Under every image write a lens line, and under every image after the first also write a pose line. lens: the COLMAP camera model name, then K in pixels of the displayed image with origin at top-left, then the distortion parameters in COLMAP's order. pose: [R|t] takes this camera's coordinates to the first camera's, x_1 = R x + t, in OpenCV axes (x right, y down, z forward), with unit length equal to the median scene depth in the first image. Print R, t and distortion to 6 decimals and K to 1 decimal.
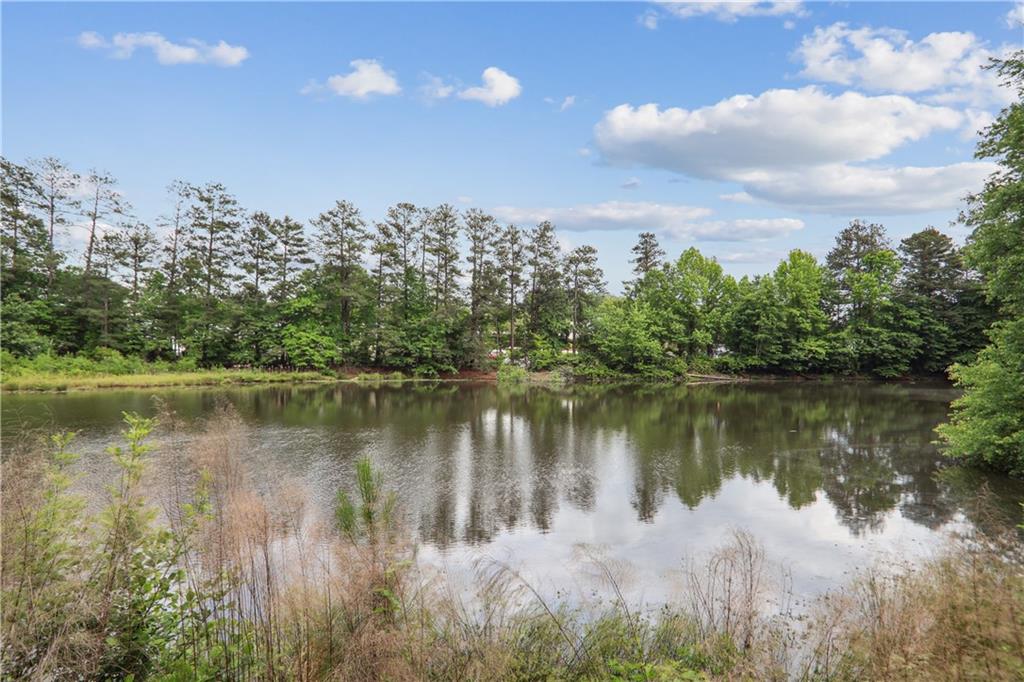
lens RADIAL K [[514.9, 0, 511.0], [0, 514.9, 343.1], [0, 0, 1]] dist [-0.051969, 0.009275]
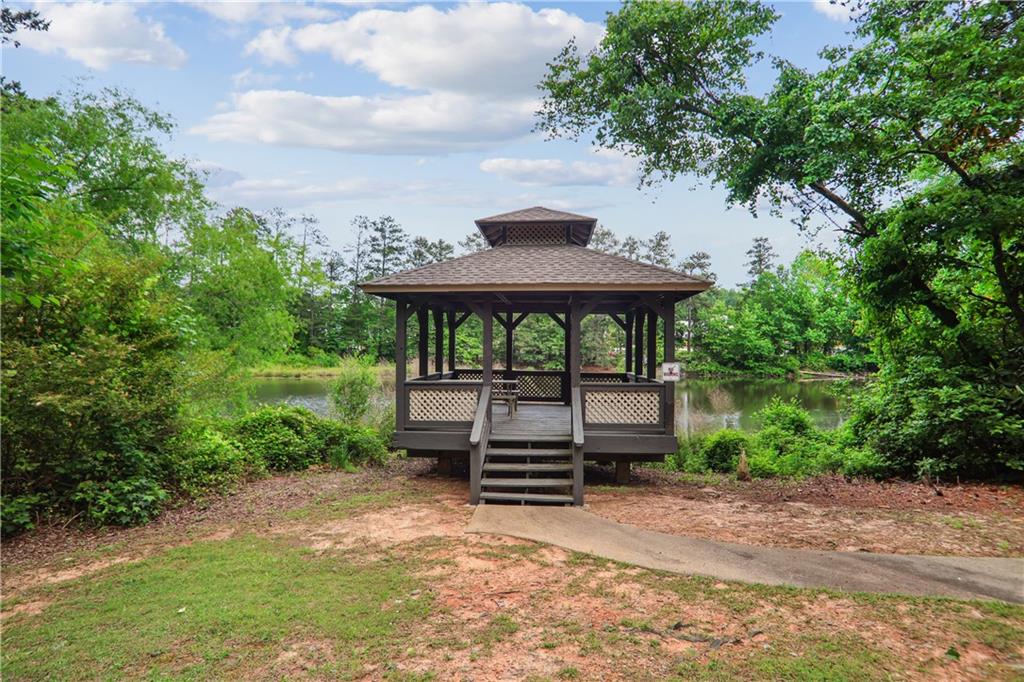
lens RADIAL K [[514.9, 0, 507.4], [0, 514.9, 341.7], [0, 0, 1]] dist [-0.051969, 0.009275]
pose [[0.966629, -0.004728, -0.256135, 0.030914], [0.004477, 0.999989, -0.001562, -0.000906], [0.256140, 0.000363, 0.966640, -0.156668]]
